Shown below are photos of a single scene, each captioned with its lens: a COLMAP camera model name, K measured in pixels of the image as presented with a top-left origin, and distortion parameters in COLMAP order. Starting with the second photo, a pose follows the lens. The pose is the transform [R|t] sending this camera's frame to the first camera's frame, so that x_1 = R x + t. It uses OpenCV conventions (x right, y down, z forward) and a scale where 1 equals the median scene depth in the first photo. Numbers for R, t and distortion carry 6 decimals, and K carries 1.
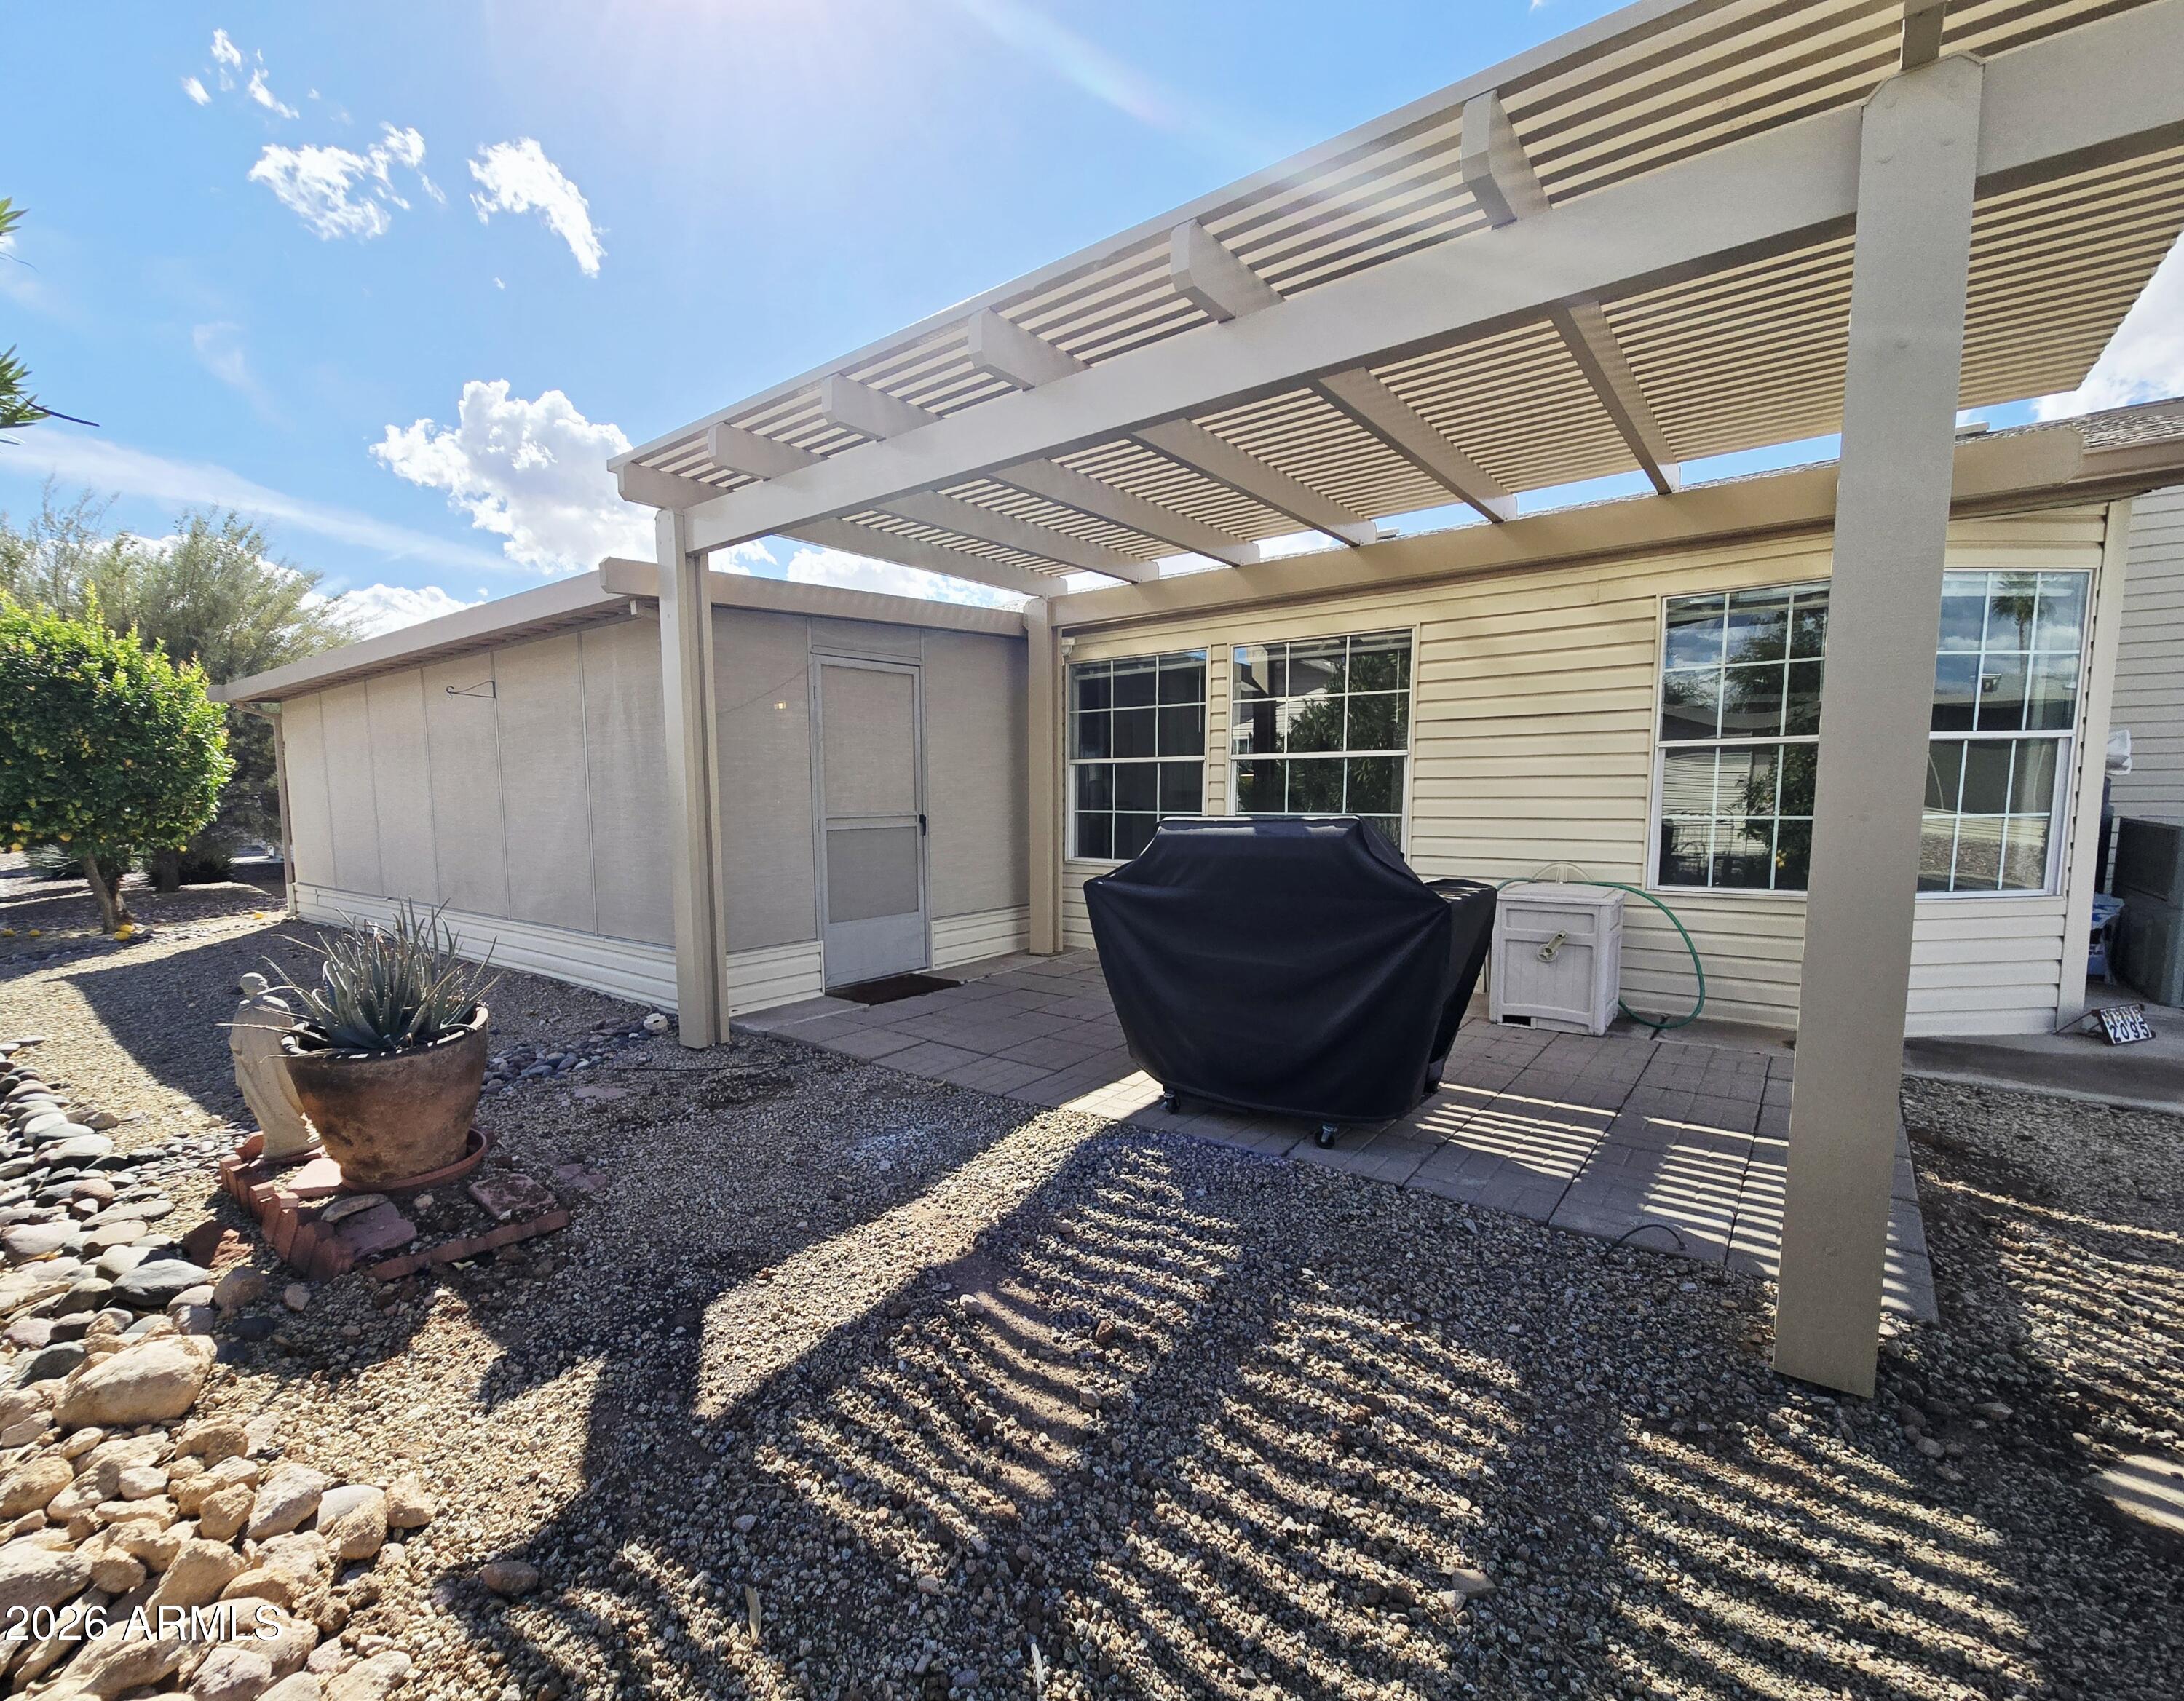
lens RADIAL K [[967.0, 0, 1091.6], [0, 967.0, 861.1], [0, 0, 1]] dist [-0.001264, -0.000172]
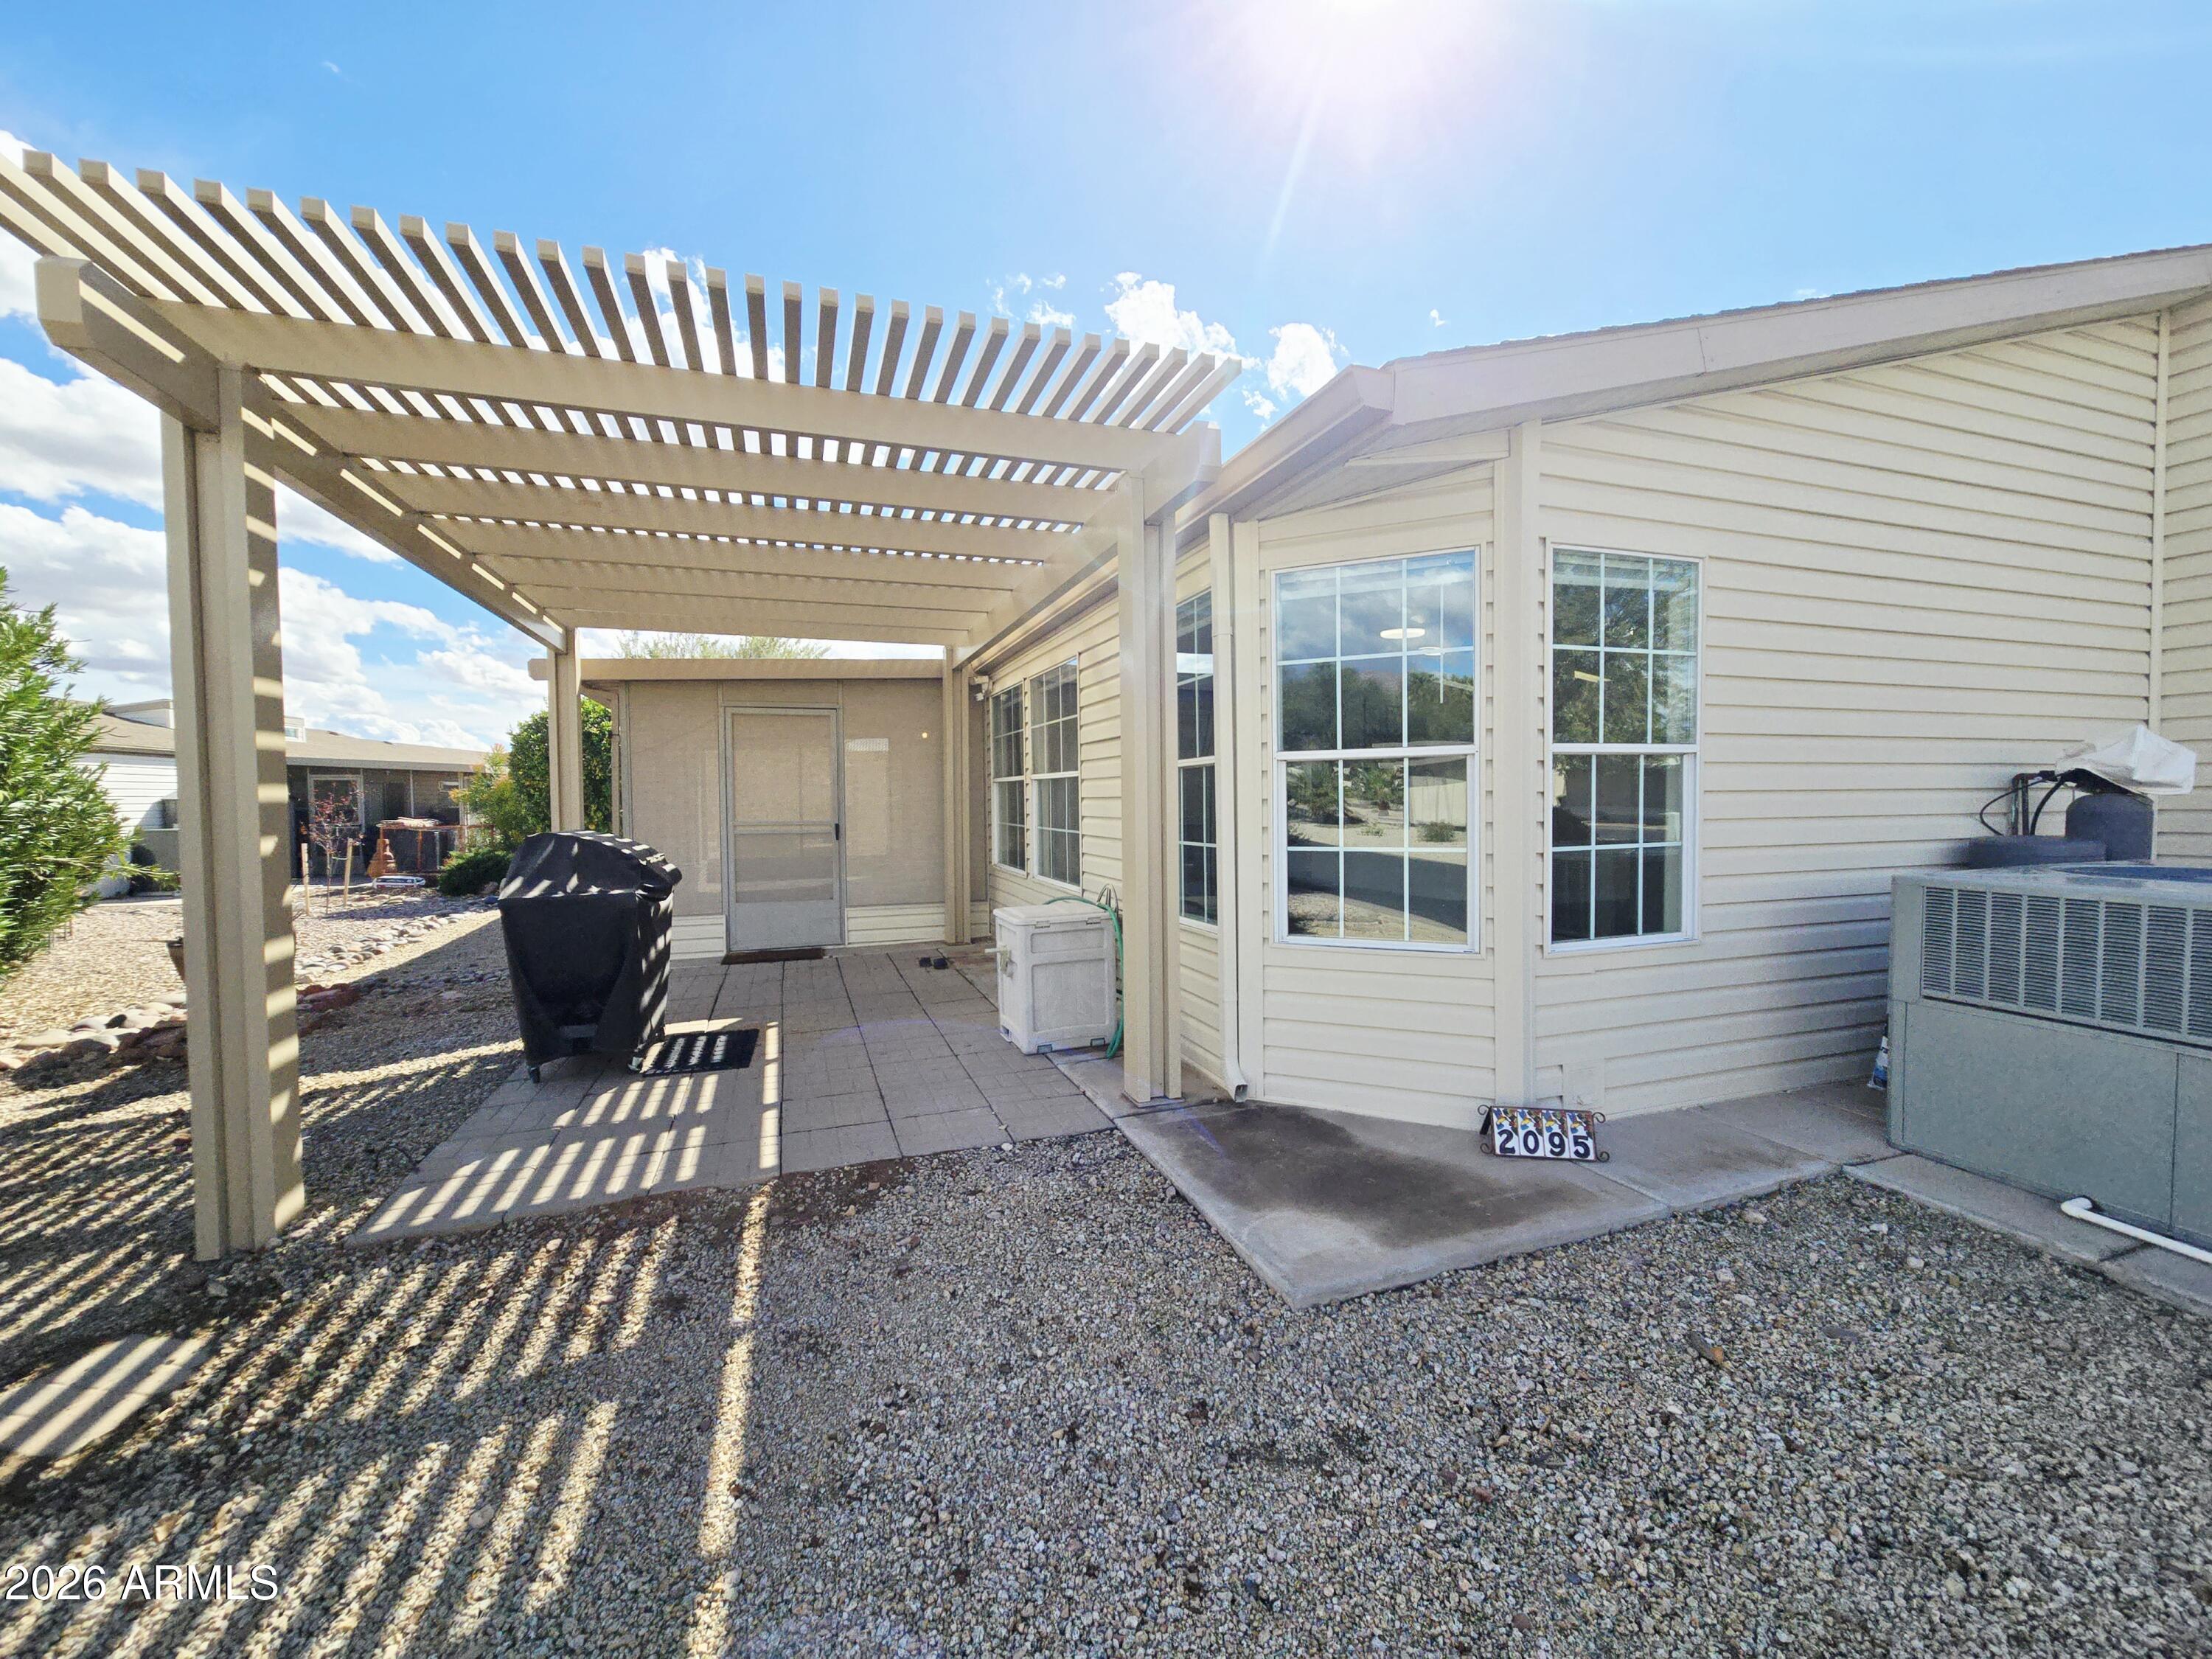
lens RADIAL K [[909.8, 0, 1112.9], [0, 909.8, 823.1], [0, 0, 1]] dist [-0.002473, 0.002219]
pose [[0.870724, 0.018966, -0.491406, 0.730869], [-0.040498, 0.998627, -0.033217, -0.023282], [0.490101, 0.048824, 0.870297, 0.133517]]
